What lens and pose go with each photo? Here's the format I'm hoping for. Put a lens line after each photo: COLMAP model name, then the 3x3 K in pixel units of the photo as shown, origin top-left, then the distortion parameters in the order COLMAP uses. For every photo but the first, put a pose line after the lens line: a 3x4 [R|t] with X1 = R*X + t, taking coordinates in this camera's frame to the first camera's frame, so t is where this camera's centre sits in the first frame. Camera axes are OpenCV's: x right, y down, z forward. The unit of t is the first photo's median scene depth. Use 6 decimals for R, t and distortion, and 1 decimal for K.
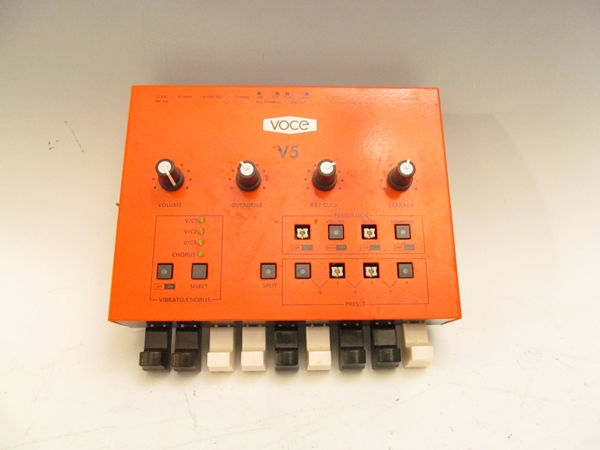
lens RADIAL K [[491.8, 0, 300.6], [0, 491.8, 226.1], [0, 0, 1]] dist [-0.063292, 0.016970]
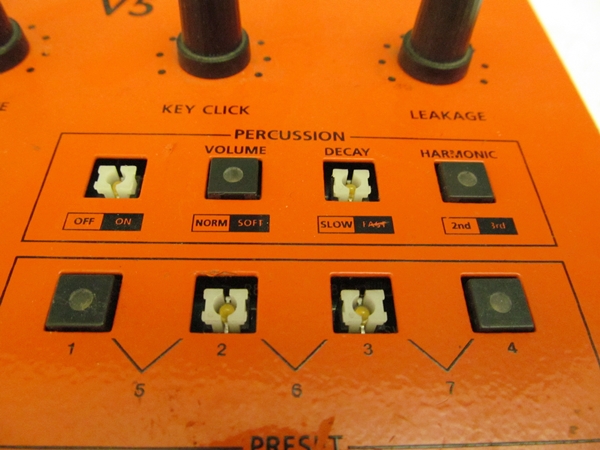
lens RADIAL K [[491.8, 0, 299.9], [0, 491.8, 223.5], [0, 0, 1]] dist [-0.063292, 0.016970]
pose [[0.999735, 0.003641, 0.022746, 0.105622], [0.003747, 0.948570, -0.316546, 0.130150], [-0.022729, 0.316548, 0.948304, 0.748808]]
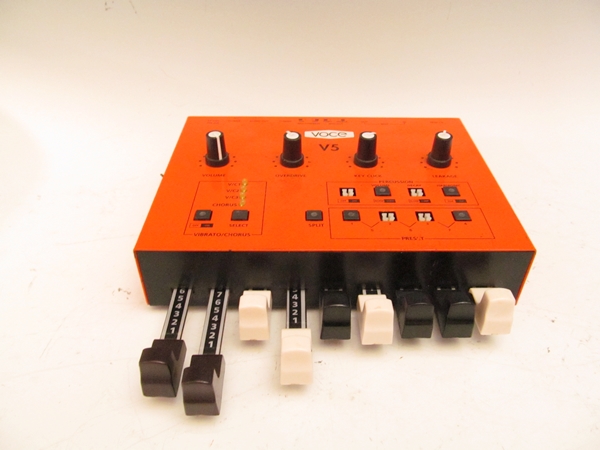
lens RADIAL K [[491.8, 0, 299.8], [0, 491.8, 226.7], [0, 0, 1]] dist [-0.063292, 0.016970]
pose [[0.999701, -0.011952, -0.021337, -0.072046], [-0.002614, 0.815218, -0.579149, 0.641403], [0.024316, 0.579031, 0.814943, 0.250209]]
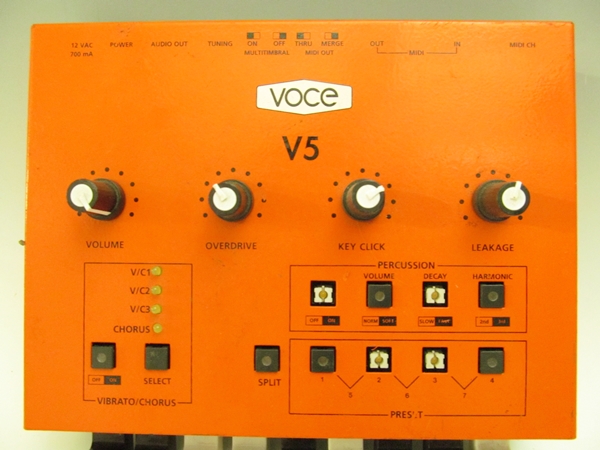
lens RADIAL K [[491.8, 0, 300.4], [0, 491.8, 225.2], [0, 0, 1]] dist [-0.063292, 0.016970]
pose [[0.998526, 0.014079, -0.052413, 0.006160], [0.000100, 0.965288, 0.261188, -0.229023], [0.054271, -0.260809, 0.963864, 0.448508]]
